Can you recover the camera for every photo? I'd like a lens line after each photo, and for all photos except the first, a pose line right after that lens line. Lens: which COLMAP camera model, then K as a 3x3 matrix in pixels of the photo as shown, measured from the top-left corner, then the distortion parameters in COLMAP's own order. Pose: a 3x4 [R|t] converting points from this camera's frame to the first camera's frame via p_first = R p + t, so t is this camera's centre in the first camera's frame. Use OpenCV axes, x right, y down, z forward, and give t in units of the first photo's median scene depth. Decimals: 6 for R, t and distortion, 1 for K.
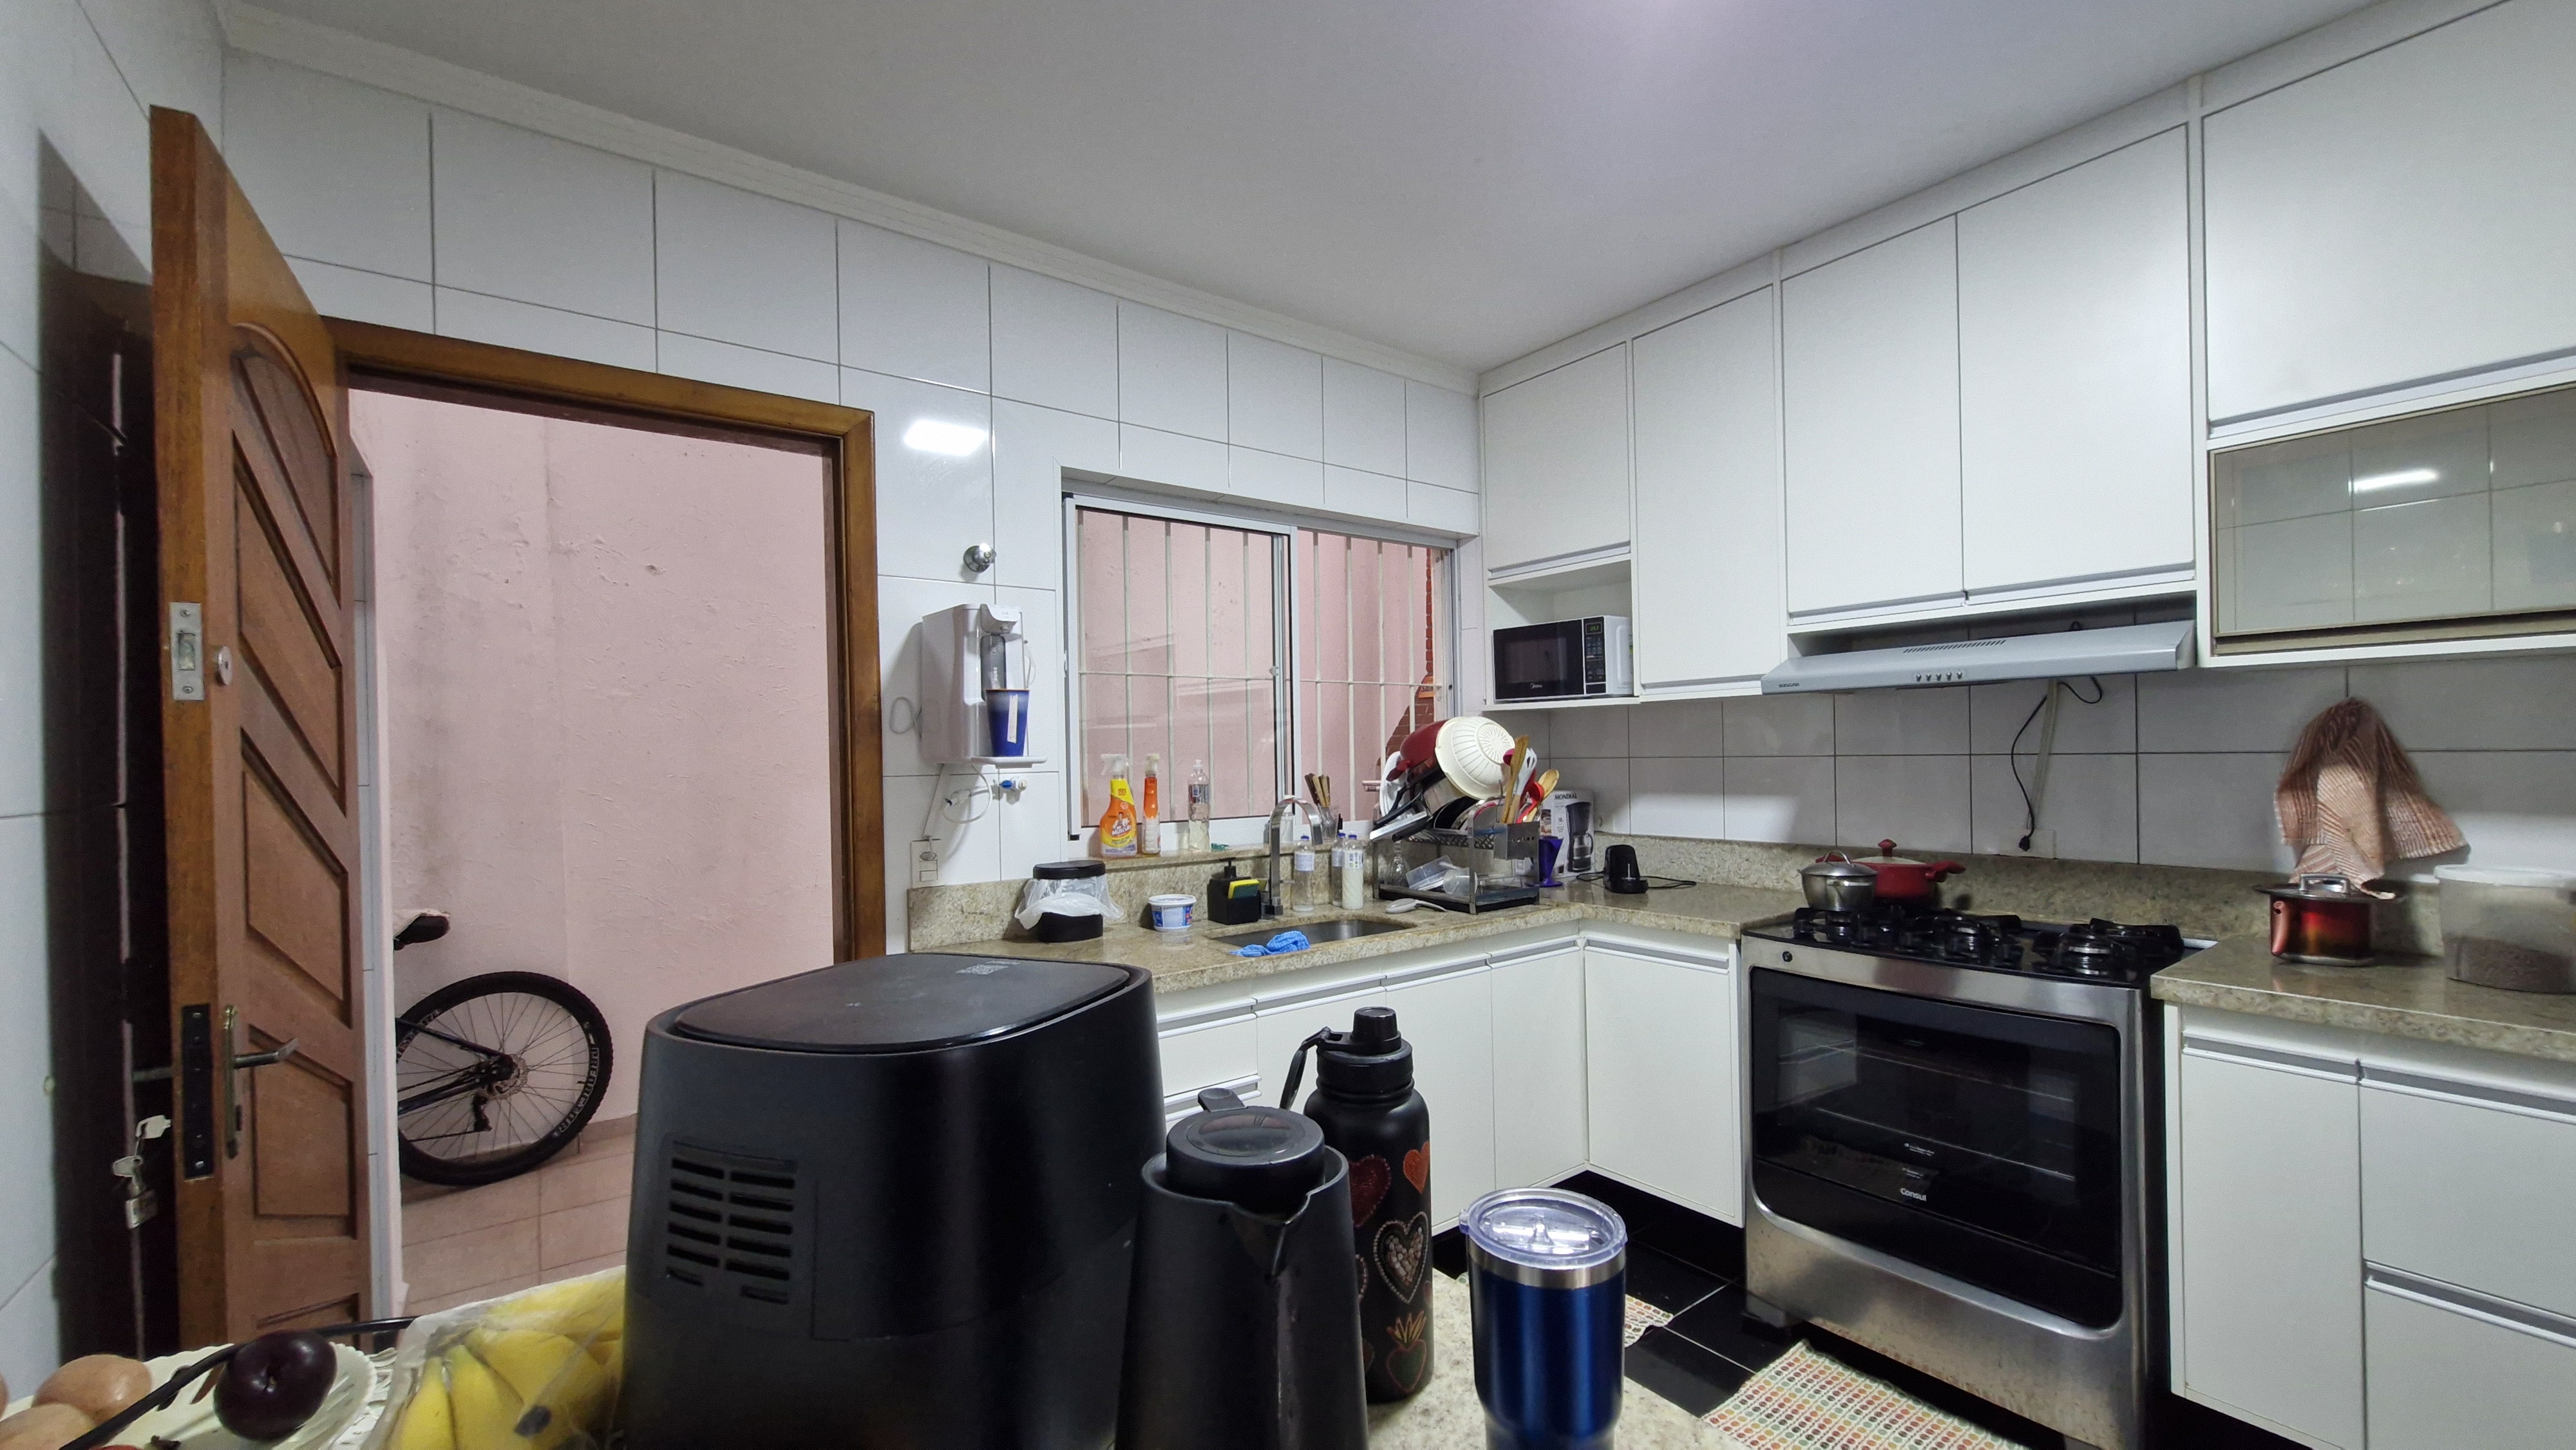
lens RADIAL K [[1007.7, 0, 1308.8], [0, 1007.7, 753.4], [0, 0, 1]] dist [0.002104, -0.000203]
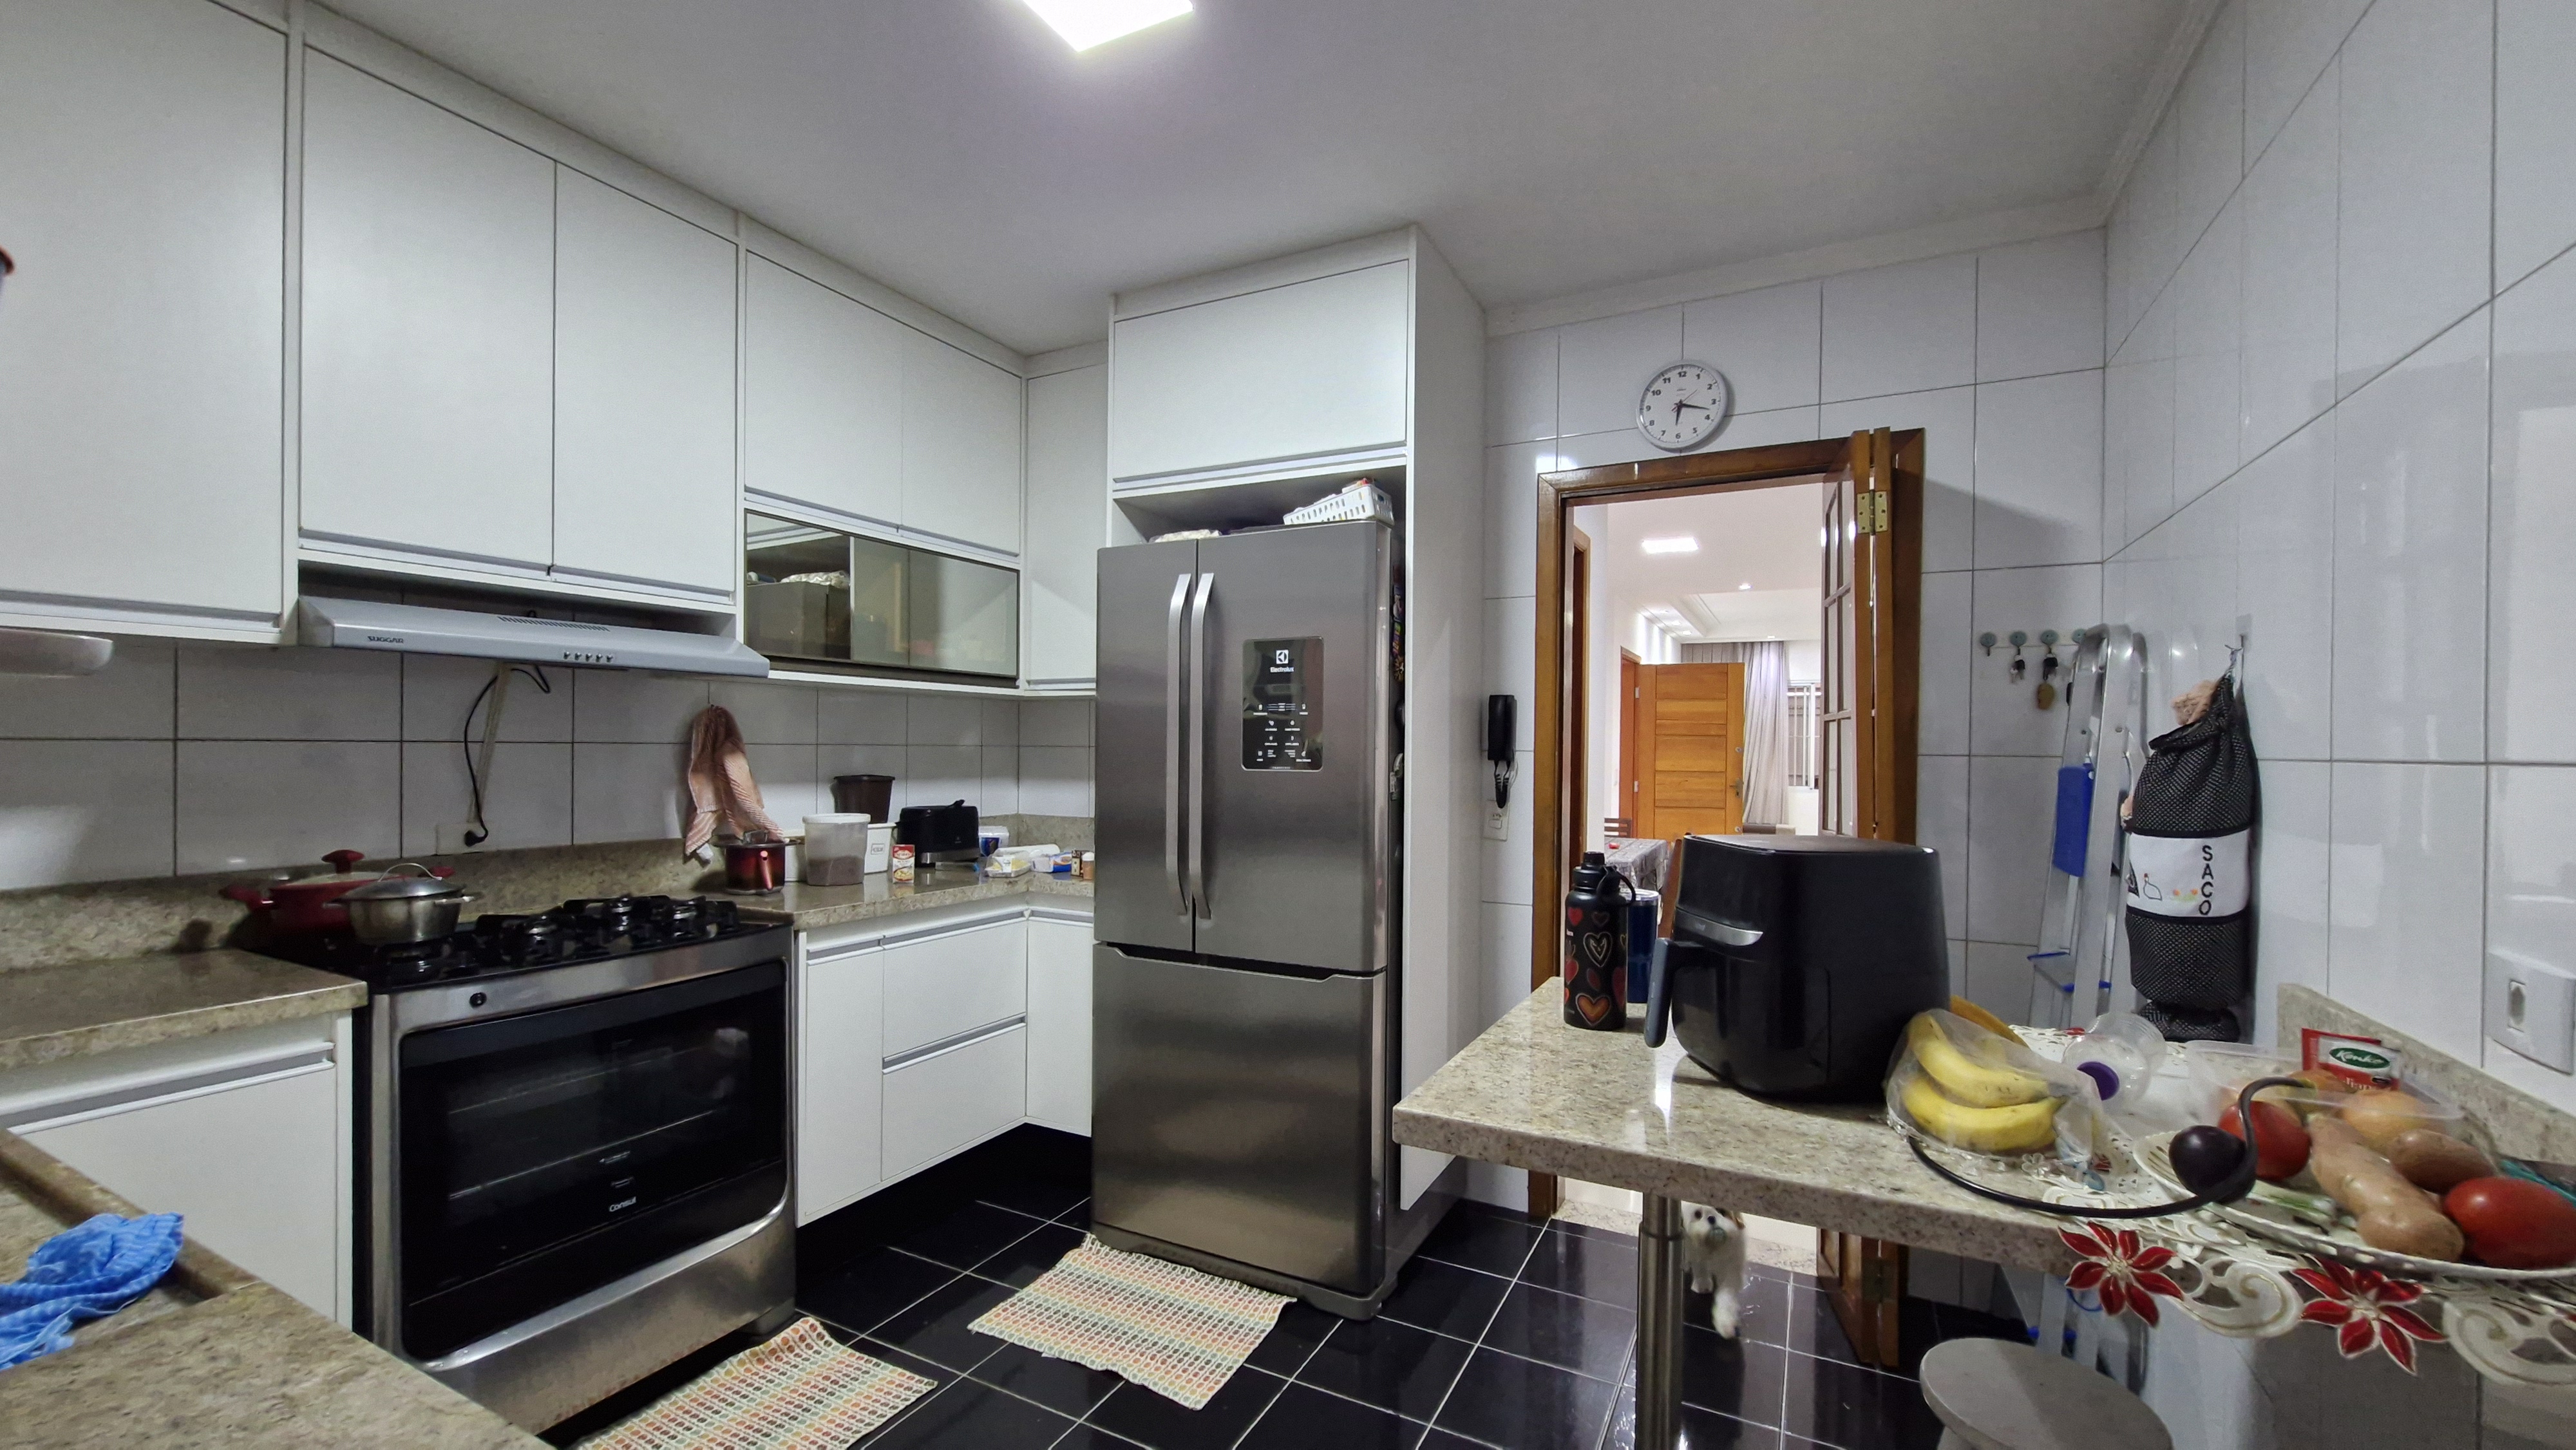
lens RADIAL K [[1007.7, 0, 1308.8], [0, 1007.7, 753.4], [0, 0, 1]] dist [0.002104, -0.000203]
pose [[-0.433308, 0.010112, 0.901189, -0.466106], [0.001272, 0.999943, -0.010609, 0.022536], [-0.901245, -0.003451, -0.433297, 0.724892]]
